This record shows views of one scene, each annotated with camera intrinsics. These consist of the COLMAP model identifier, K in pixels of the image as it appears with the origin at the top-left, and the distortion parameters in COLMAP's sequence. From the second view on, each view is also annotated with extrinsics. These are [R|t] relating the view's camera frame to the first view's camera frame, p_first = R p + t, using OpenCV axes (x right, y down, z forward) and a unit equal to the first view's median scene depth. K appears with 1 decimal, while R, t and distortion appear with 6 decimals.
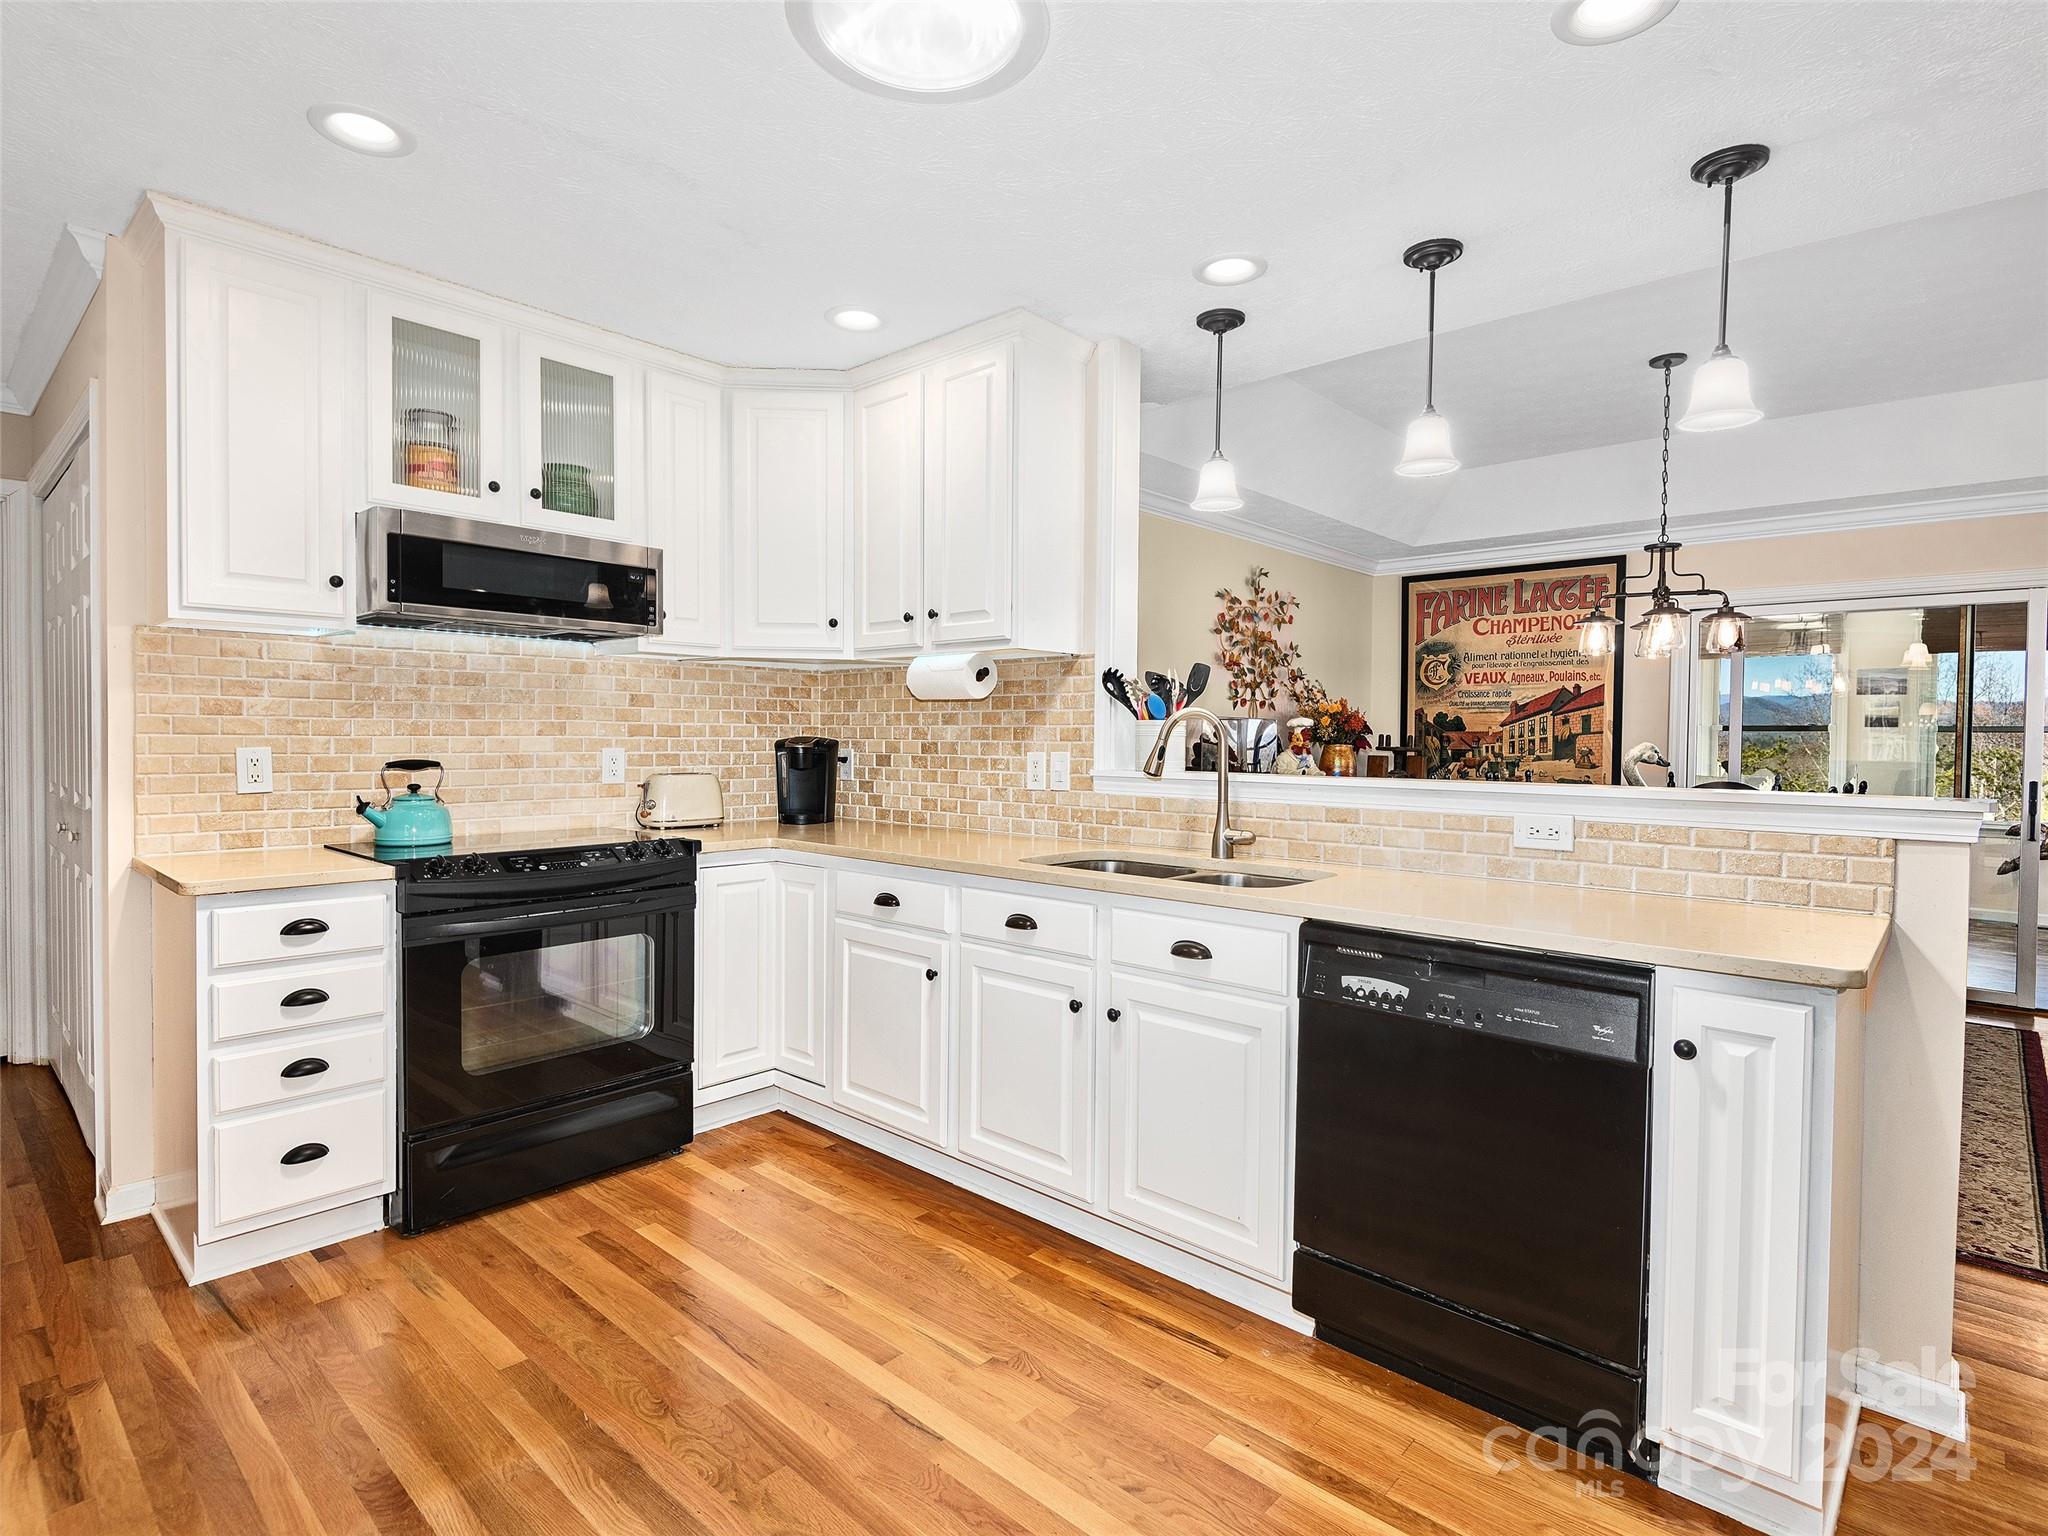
lens RADIAL K [[1039.9, 0, 1032.3], [0, 1039.9, 738.0], [0, 0, 1]] dist [0.053593, -0.039484]
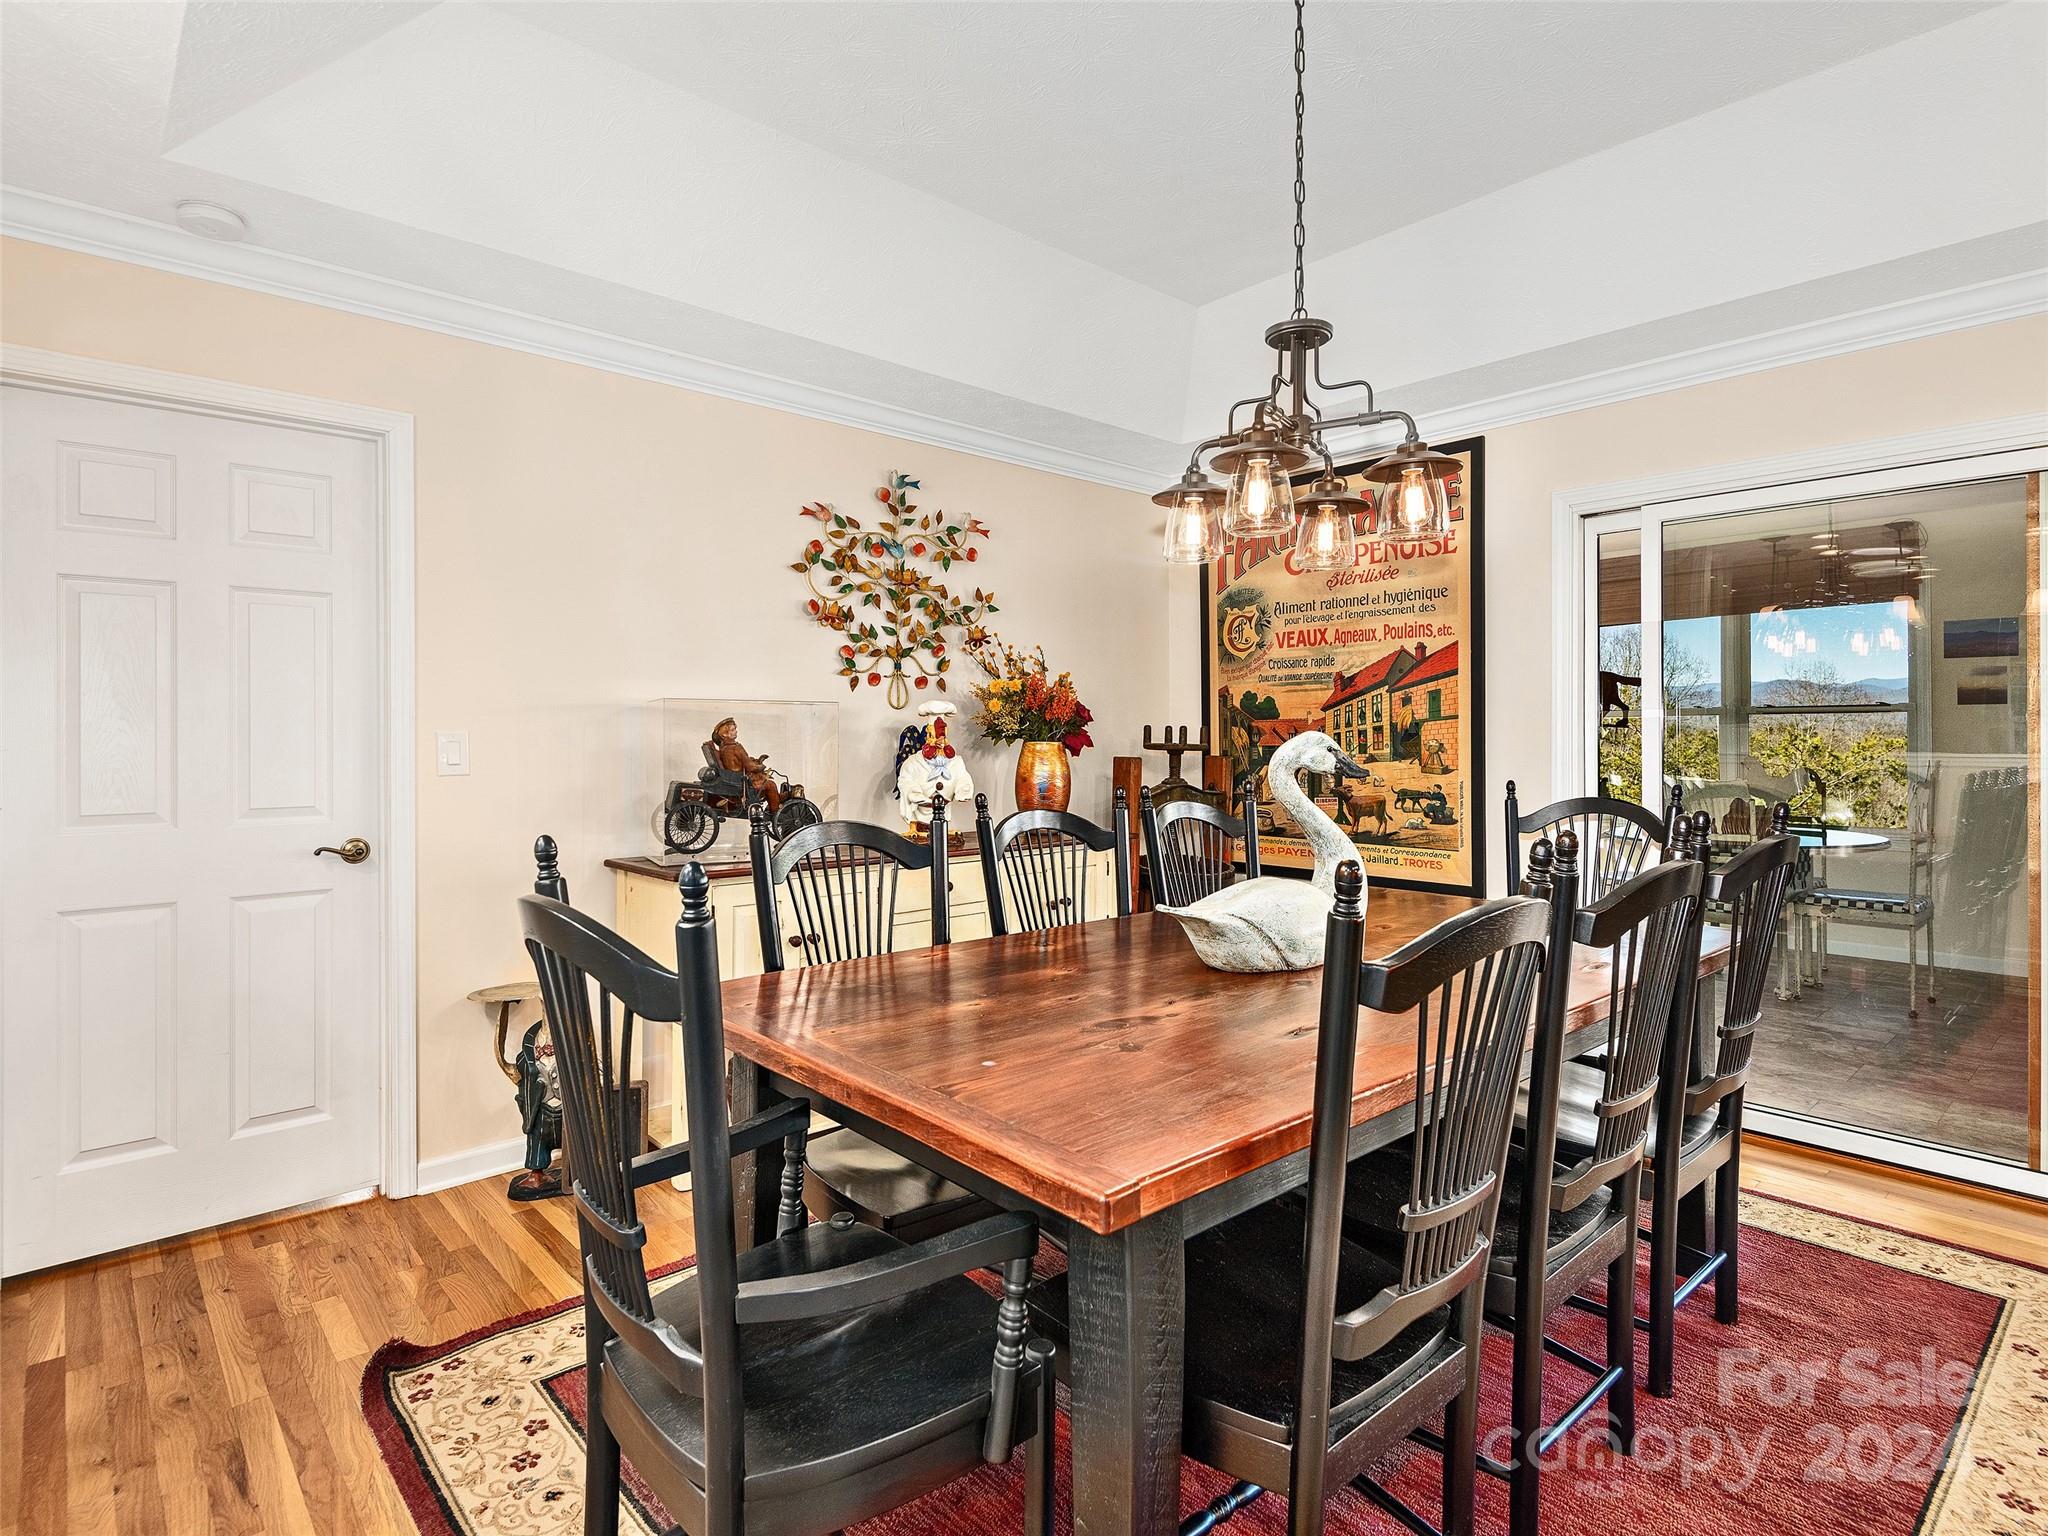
lens RADIAL K [[1057.0, 0, 1025.7], [0, 1057.0, 736.9], [0, 0, 1]] dist [0.056223, -0.044667]
pose [[0.994054, -0.013032, -0.108101, 0.354586], [0.012917, 0.999915, -0.001762, 0.004633], [0.108115, 0.000355, 0.994138, 0.332903]]
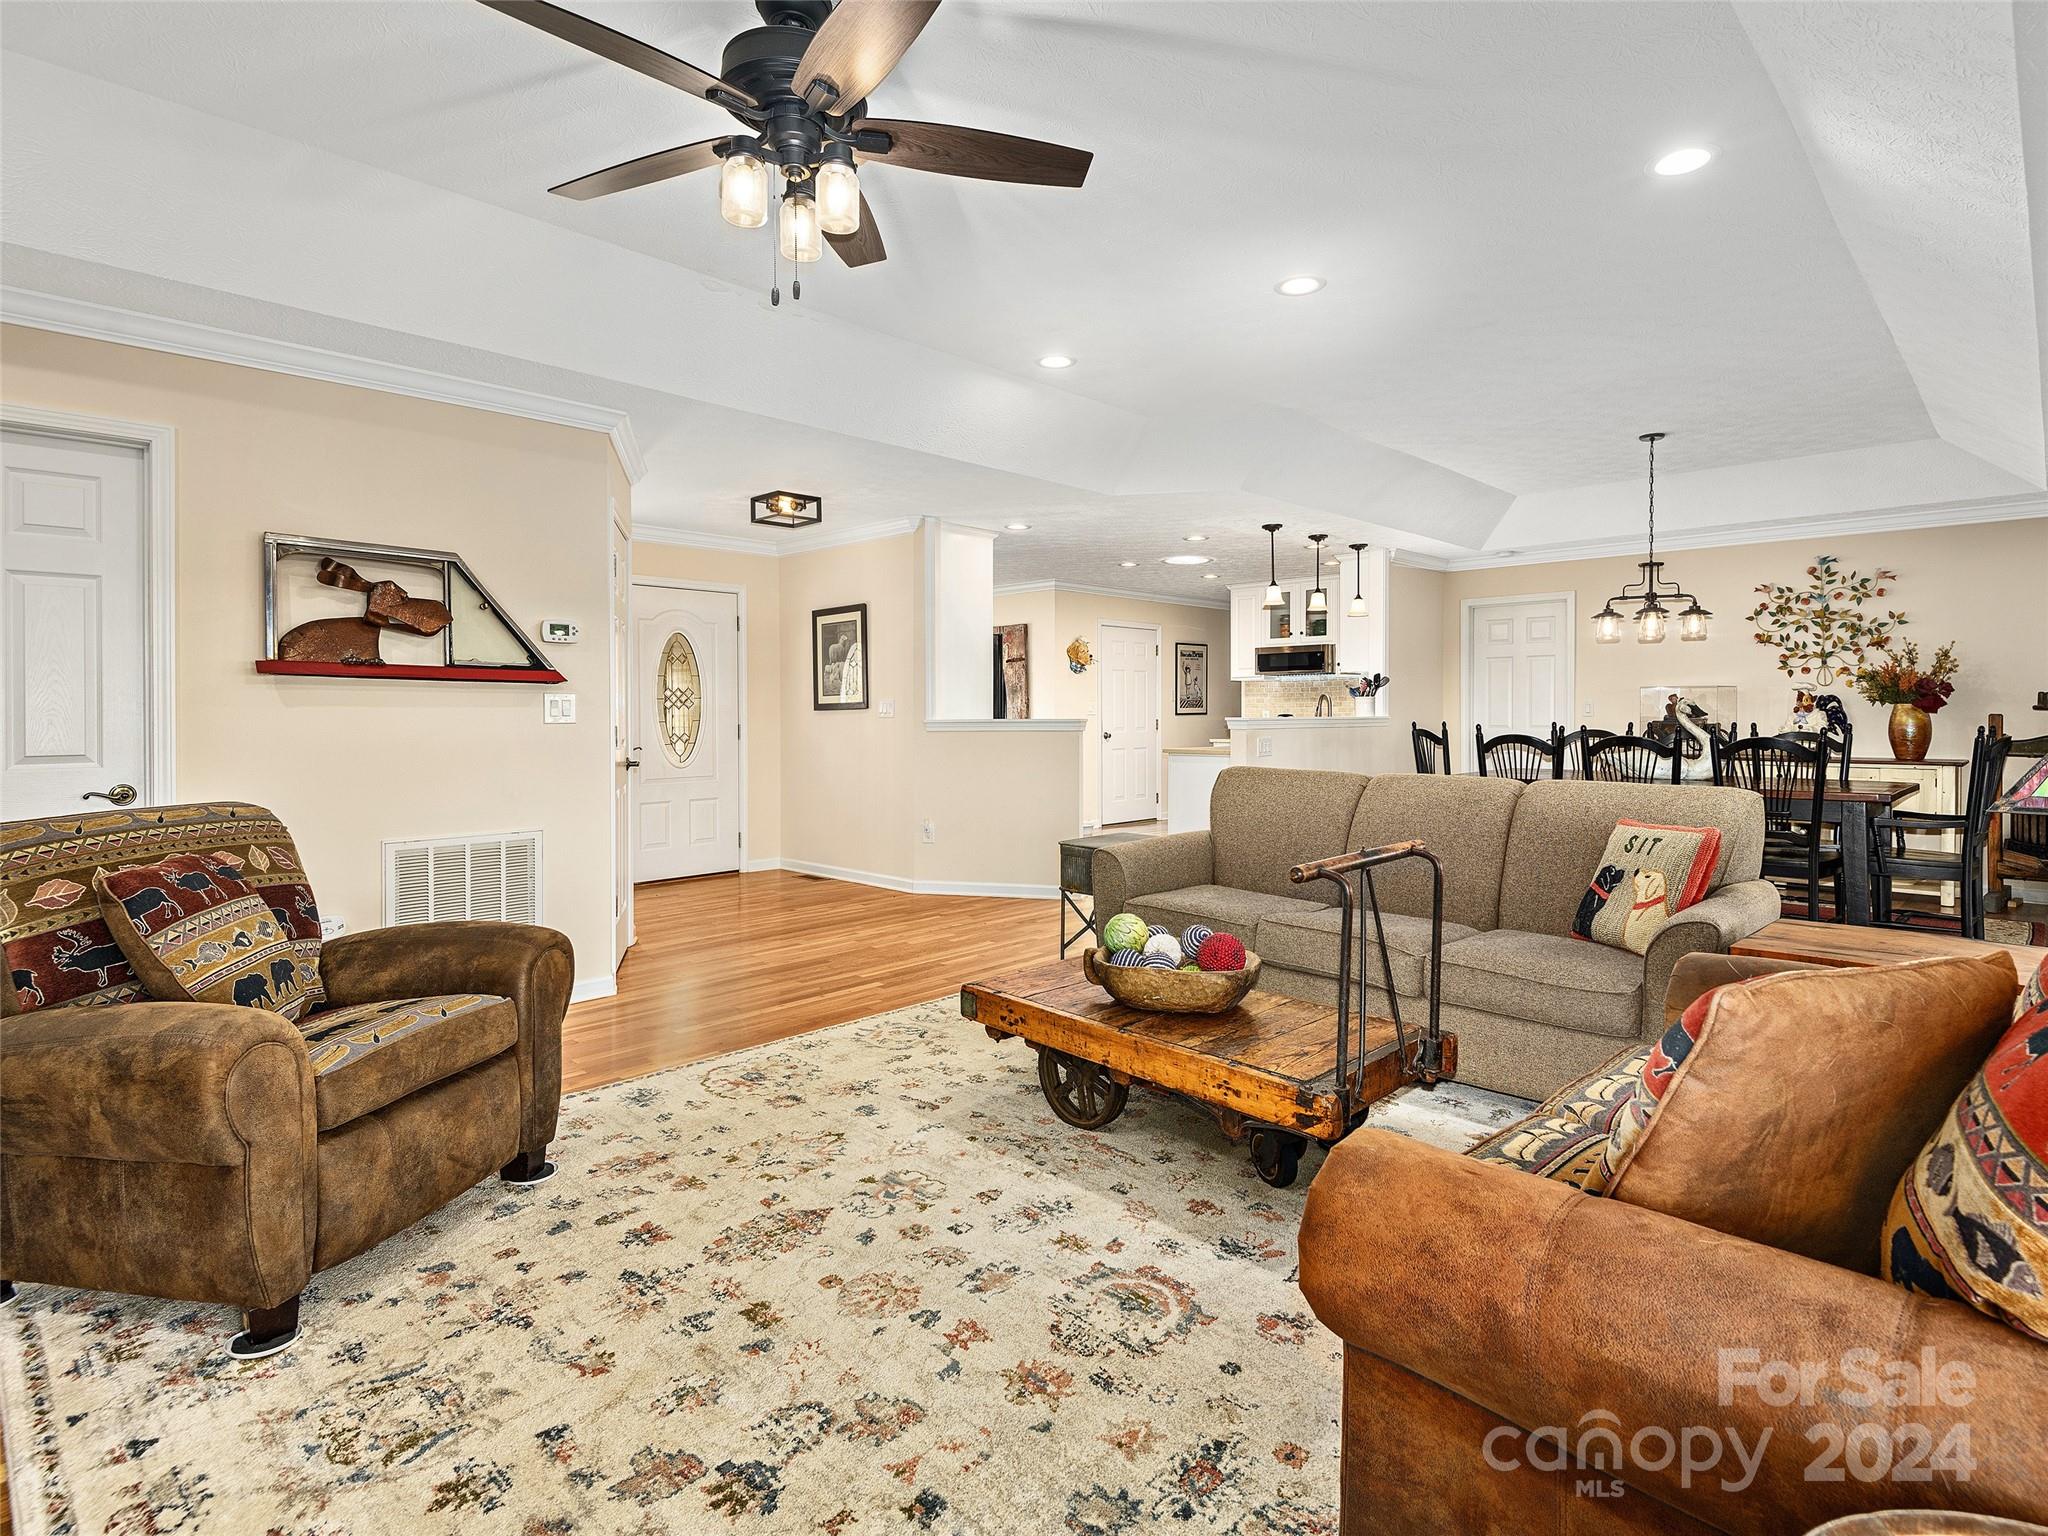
lens RADIAL K [[1057.0, 0, 1025.7], [0, 1057.0, 736.9], [0, 0, 1]] dist [0.056223, -0.044667]
pose [[-0.036461, 0.021146, -0.999111, 1.441439], [0.011093, 0.999723, 0.020755, 0.007574], [0.999273, -0.010327, -0.036686, 0.123881]]
